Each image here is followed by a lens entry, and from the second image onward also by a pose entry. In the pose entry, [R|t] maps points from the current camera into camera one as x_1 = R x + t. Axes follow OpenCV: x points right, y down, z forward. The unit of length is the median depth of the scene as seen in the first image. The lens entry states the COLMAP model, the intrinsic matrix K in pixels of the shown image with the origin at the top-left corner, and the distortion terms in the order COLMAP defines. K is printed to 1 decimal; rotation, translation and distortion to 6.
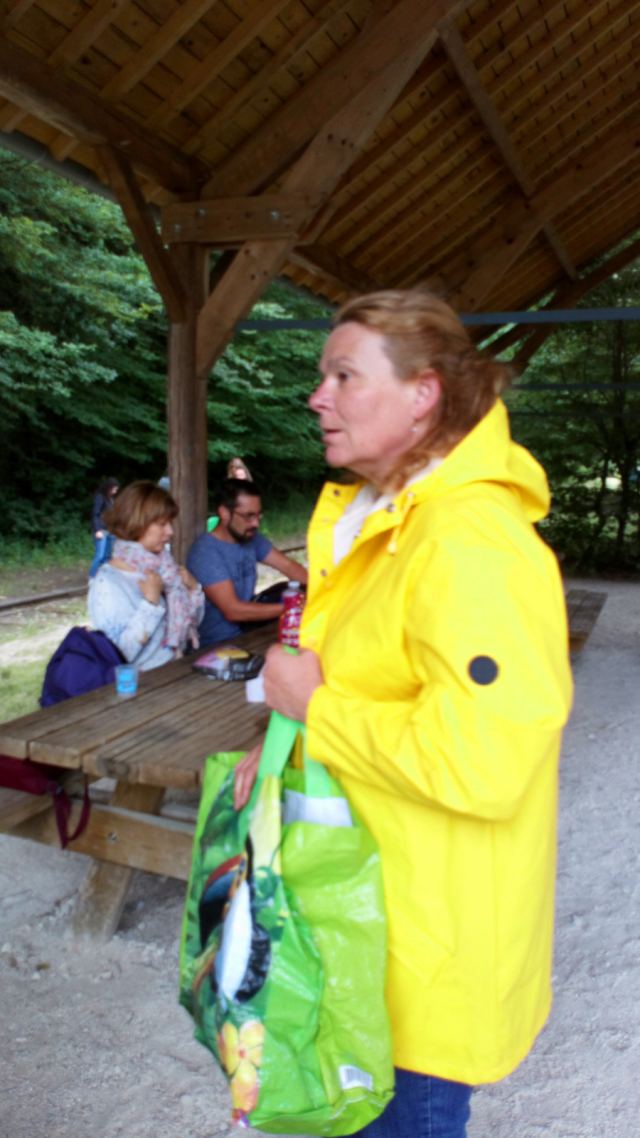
lens RADIAL K [[805.7, 0, 326.1], [0, 805.7, 558.2], [0, 0, 1]] dist [0.081901, -0.088184]
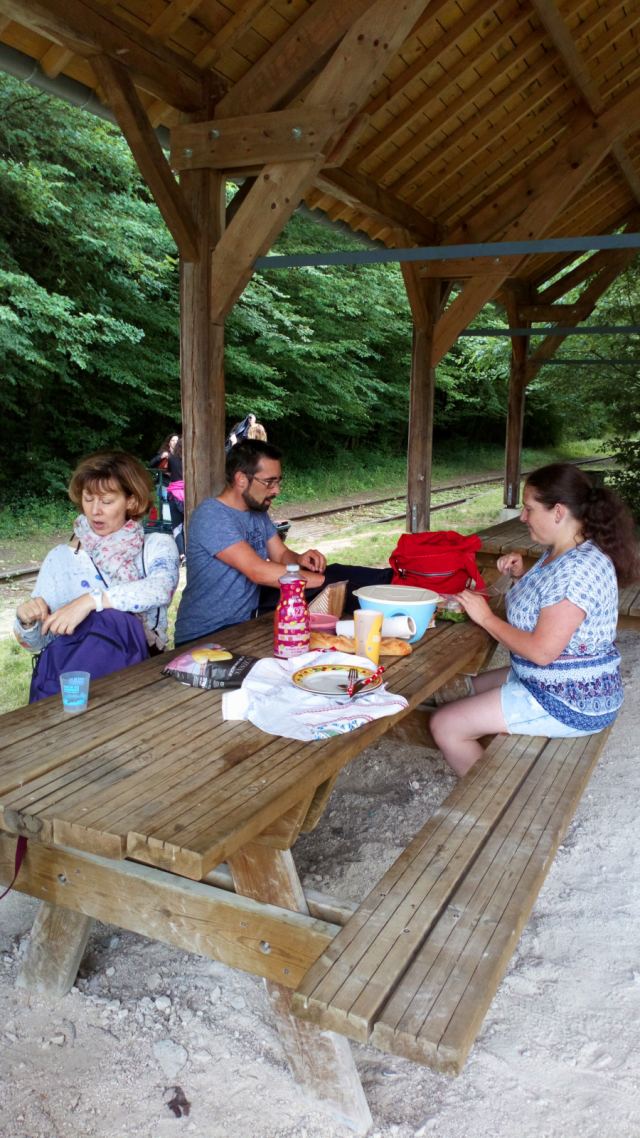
lens RADIAL K [[819.8, 0, 318.1], [0, 819.8, 556.6], [0, 0, 1]] dist [0.056861, -0.072604]
pose [[0.997100, 0.004487, -0.075973, 0.027520], [-0.000820, 0.998836, 0.048220, -0.011168], [0.076101, -0.048018, 0.995943, 0.096575]]
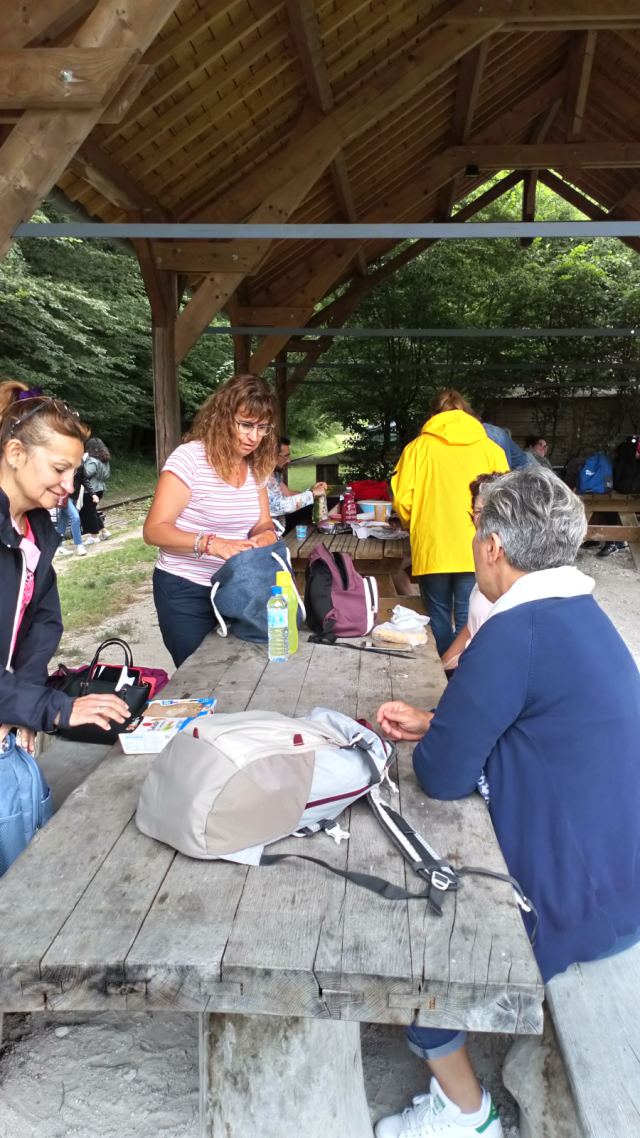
lens RADIAL K [[819.8, 0, 318.1], [0, 819.8, 556.6], [0, 0, 1]] dist [0.056861, -0.072604]
pose [[0.953162, -0.068553, 0.294588, -0.380550], [0.055763, 0.997109, 0.051608, 0.049978], [-0.297274, -0.032764, 0.954230, -0.469874]]
